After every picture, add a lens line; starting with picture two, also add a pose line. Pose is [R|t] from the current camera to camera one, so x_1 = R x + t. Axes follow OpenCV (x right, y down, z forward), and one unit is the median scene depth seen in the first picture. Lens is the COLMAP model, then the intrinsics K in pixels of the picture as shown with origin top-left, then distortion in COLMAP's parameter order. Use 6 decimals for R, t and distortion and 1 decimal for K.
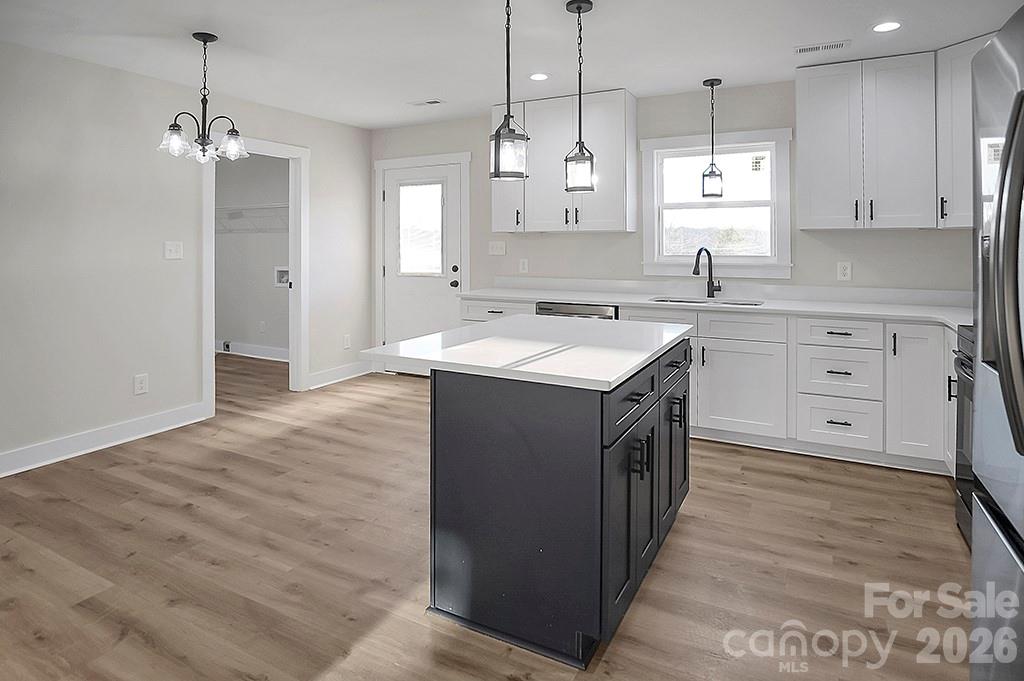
lens RADIAL K [[580.6, 0, 512.2], [0, 580.6, 238.2], [0, 0, 1]] dist [-0.029264, 0.003947]
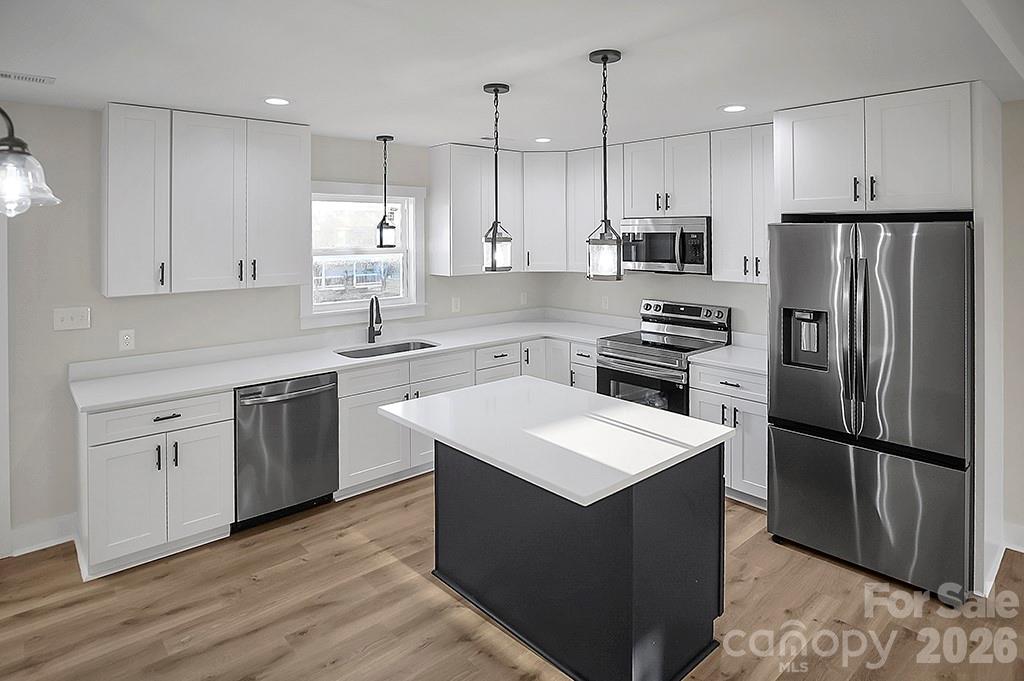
lens RADIAL K [[580.6, 0, 512.2], [0, 580.6, 238.2], [0, 0, 1]] dist [-0.029264, 0.003947]
pose [[0.343778, -0.007114, 0.939024, -0.558803], [-0.004231, 0.999949, 0.009124, -0.097896], [-0.939041, -0.007109, 0.343731, 0.420988]]
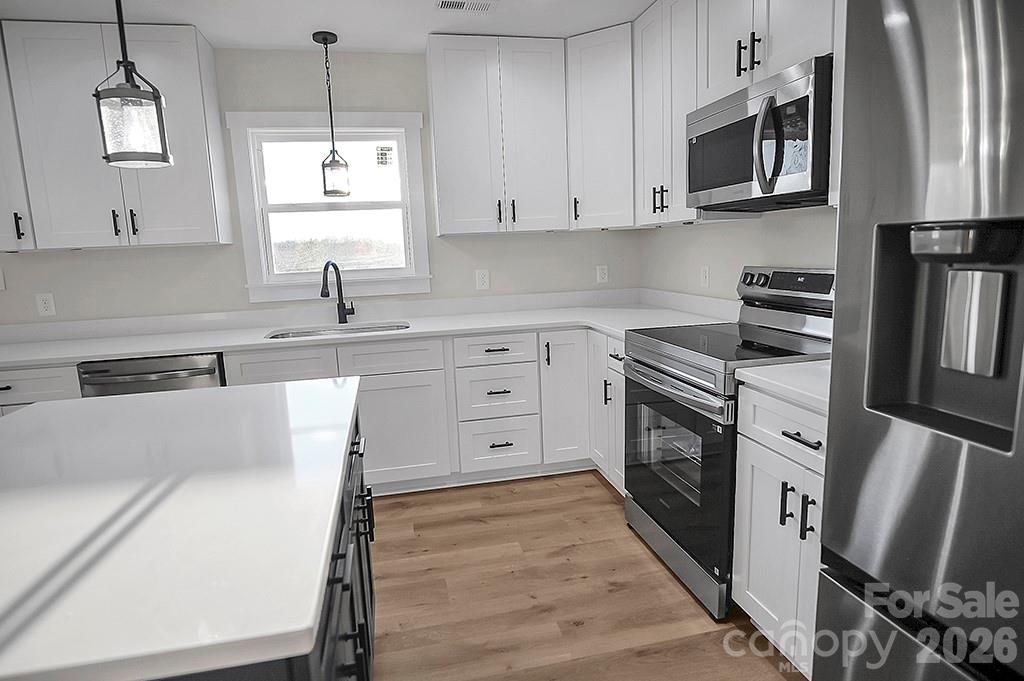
lens RADIAL K [[557.8, 0, 508.9], [0, 557.8, 335.3], [0, 0, 1]] dist [-0.028538, 0.000682]
pose [[0.762005, -0.130783, 0.634227, 0.026010], [0.035212, 0.986313, 0.161079, 0.002579], [-0.646613, -0.100411, 0.756181, 0.269430]]
